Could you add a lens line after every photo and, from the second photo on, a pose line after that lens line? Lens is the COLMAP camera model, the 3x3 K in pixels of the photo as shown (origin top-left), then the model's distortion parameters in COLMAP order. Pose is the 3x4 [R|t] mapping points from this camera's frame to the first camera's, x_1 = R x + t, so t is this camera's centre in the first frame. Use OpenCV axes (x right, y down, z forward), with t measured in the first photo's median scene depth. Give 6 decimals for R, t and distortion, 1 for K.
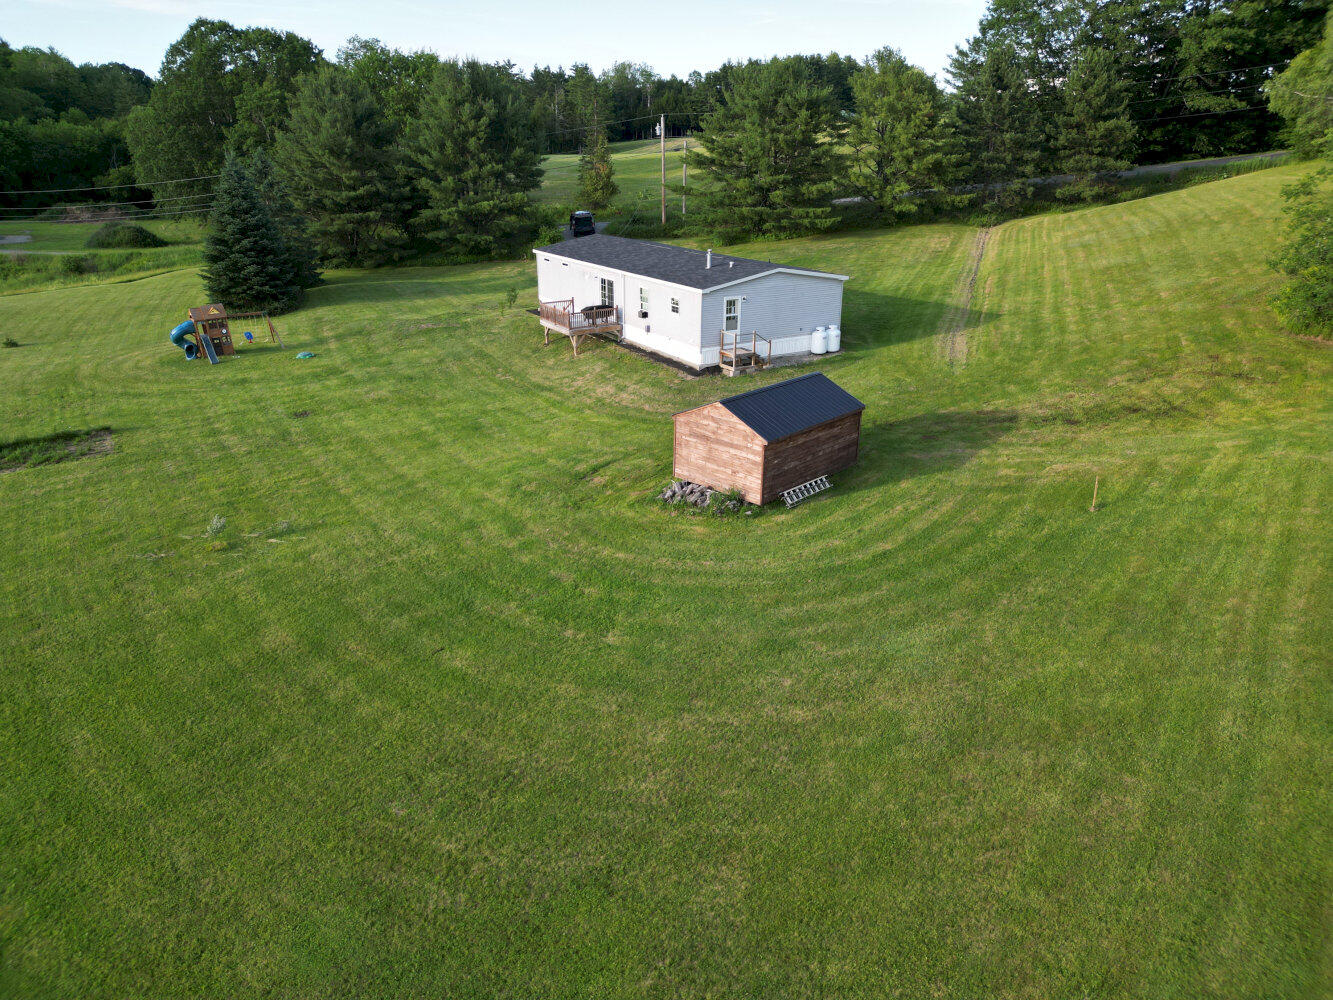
lens RADIAL K [[929.3, 0, 667.6], [0, 929.3, 498.0], [0, 0, 1]] dist [0.082635, -0.083100]
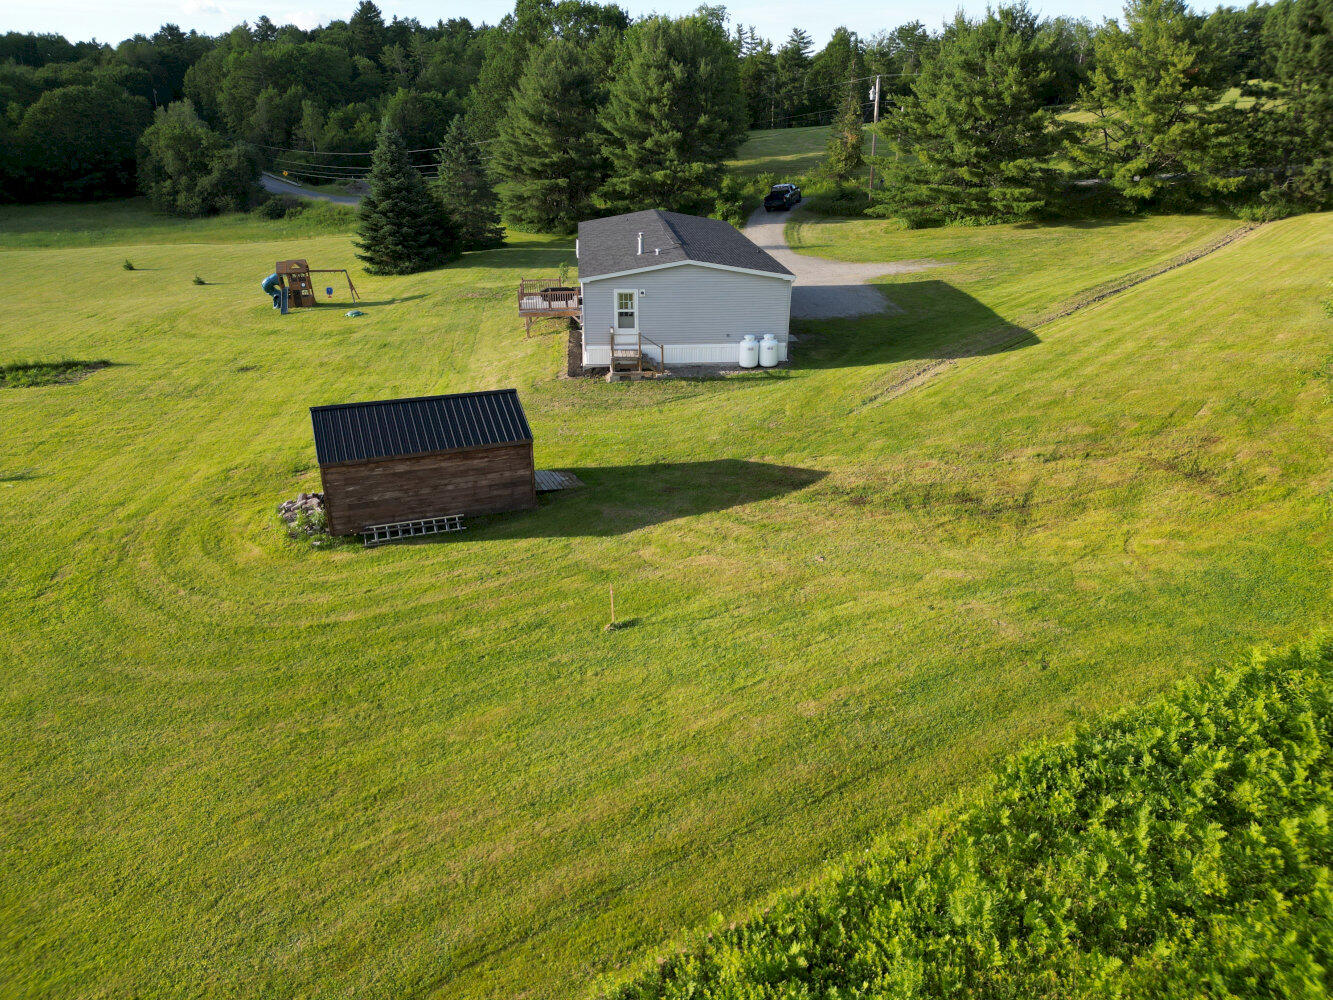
lens RADIAL K [[925.5, 0, 673.7], [0, 925.5, 504.3], [0, 0, 1]] dist [0.064455, -0.047291]
pose [[0.900060, 0.171429, -0.400631, 0.452967], [-0.156372, 0.985196, 0.070256, -0.081980], [0.406744, -0.000588, 0.913542, 0.221090]]
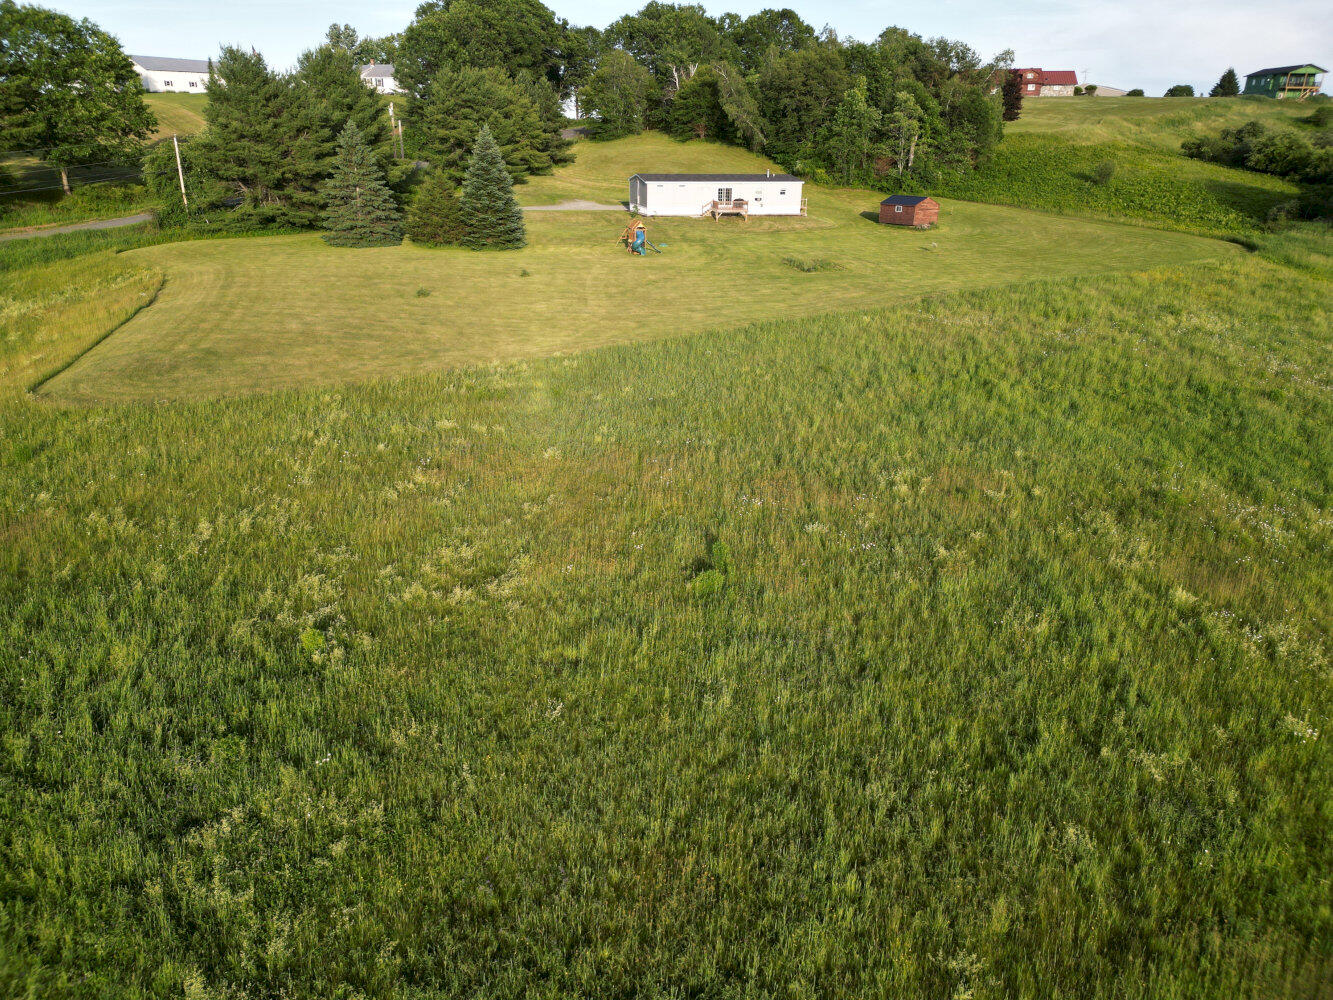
lens RADIAL K [[929.3, 0, 667.6], [0, 929.3, 498.0], [0, 0, 1]] dist [0.082635, -0.083100]
pose [[0.285286, -0.344228, 0.894494, -2.189688], [0.331436, 0.911132, 0.244924, -0.151139], [-0.899312, 0.226594, 0.374023, 0.456664]]
